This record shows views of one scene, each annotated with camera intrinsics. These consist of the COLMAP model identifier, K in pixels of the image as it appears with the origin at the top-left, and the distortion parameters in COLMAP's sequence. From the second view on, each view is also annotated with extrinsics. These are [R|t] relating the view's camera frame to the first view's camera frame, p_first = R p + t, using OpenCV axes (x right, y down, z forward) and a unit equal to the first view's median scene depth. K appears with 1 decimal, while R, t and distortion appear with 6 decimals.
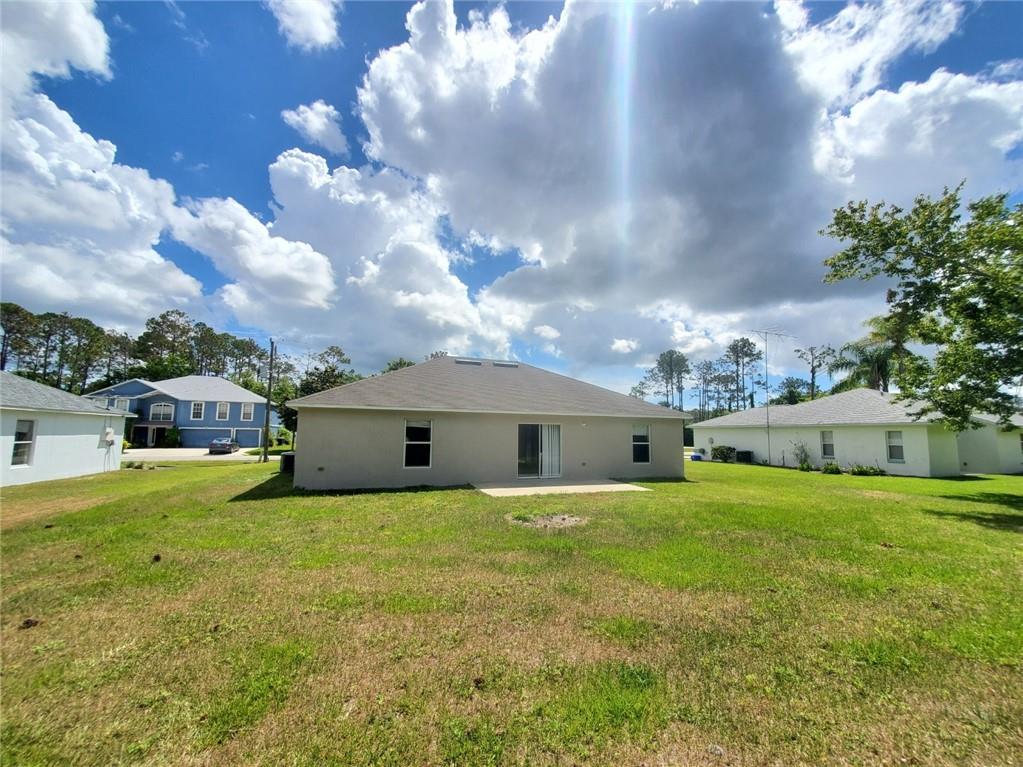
lens RADIAL K [[409.8, 0, 512.1], [0, 409.8, 385.4], [0, 0, 1]] dist [-0.000269, 0.000278]
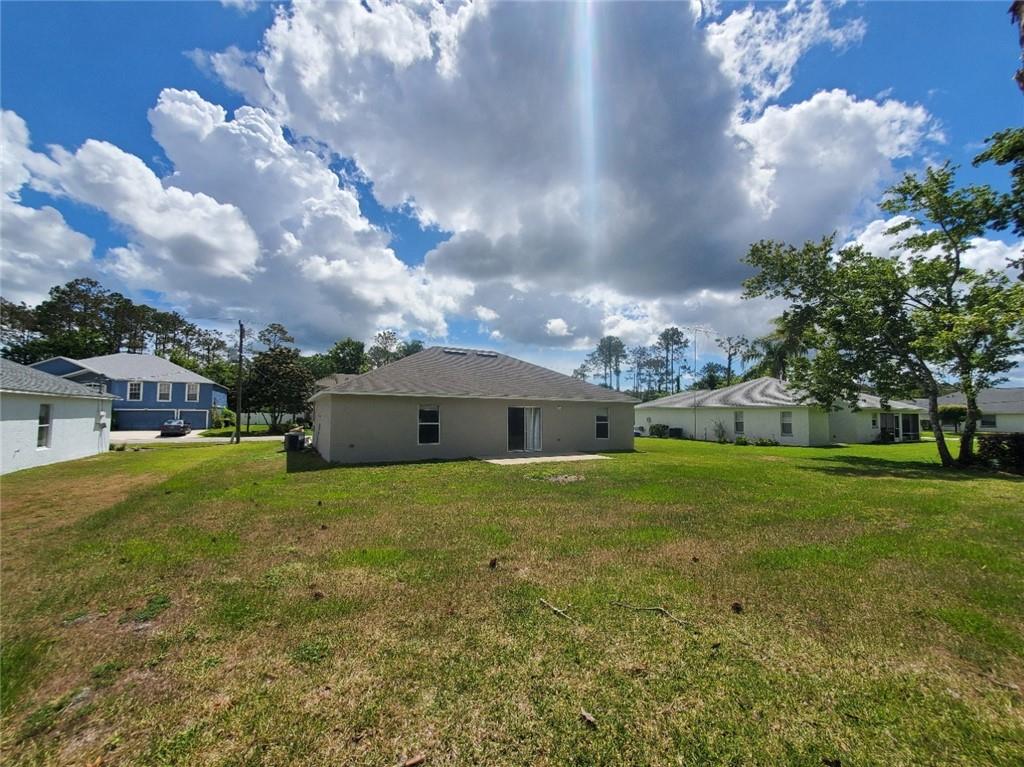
lens RADIAL K [[411.0, 0, 512.0], [0, 411.0, 383.5], [0, 0, 1]] dist [-0.000256, -0.000281]
pose [[0.988890, 0.007140, 0.148476, -0.060700], [-0.013775, 0.998950, 0.043705, -0.011536], [-0.148008, -0.045265, 0.987950, -0.077592]]
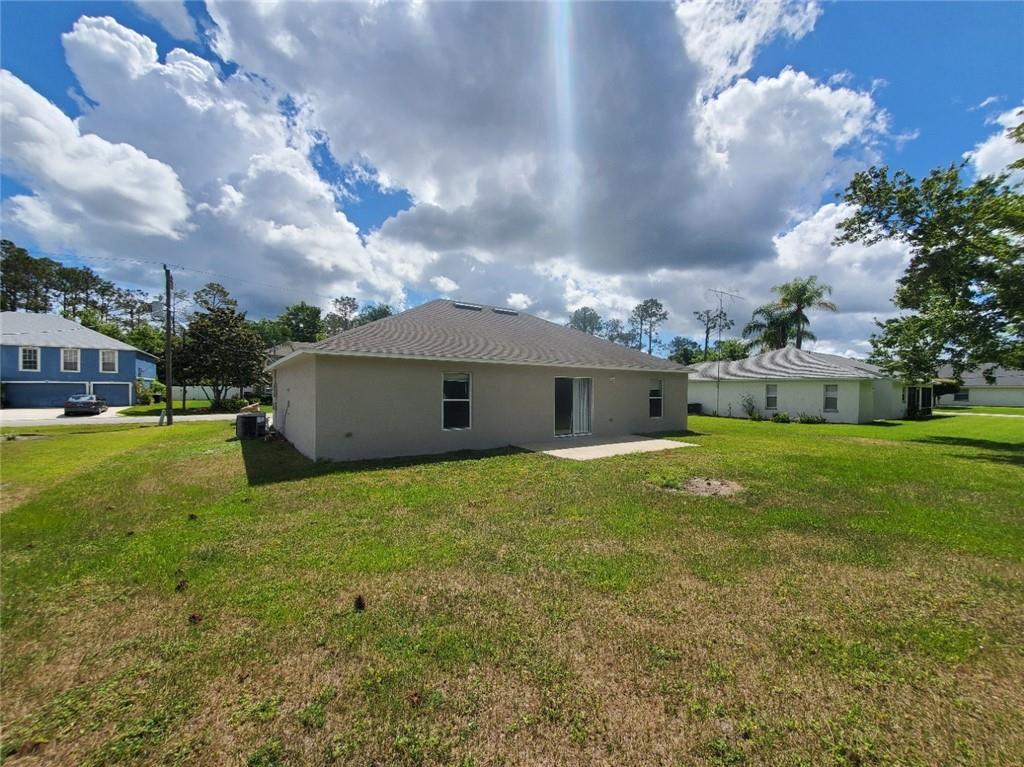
lens RADIAL K [[411.0, 0, 512.0], [0, 411.0, 383.5], [0, 0, 1]] dist [-0.000256, -0.000281]
pose [[0.968579, -0.000536, 0.248705, -0.118211], [-0.026244, 0.994194, 0.104350, 0.005641], [-0.247317, -0.107598, 0.962942, 0.059375]]
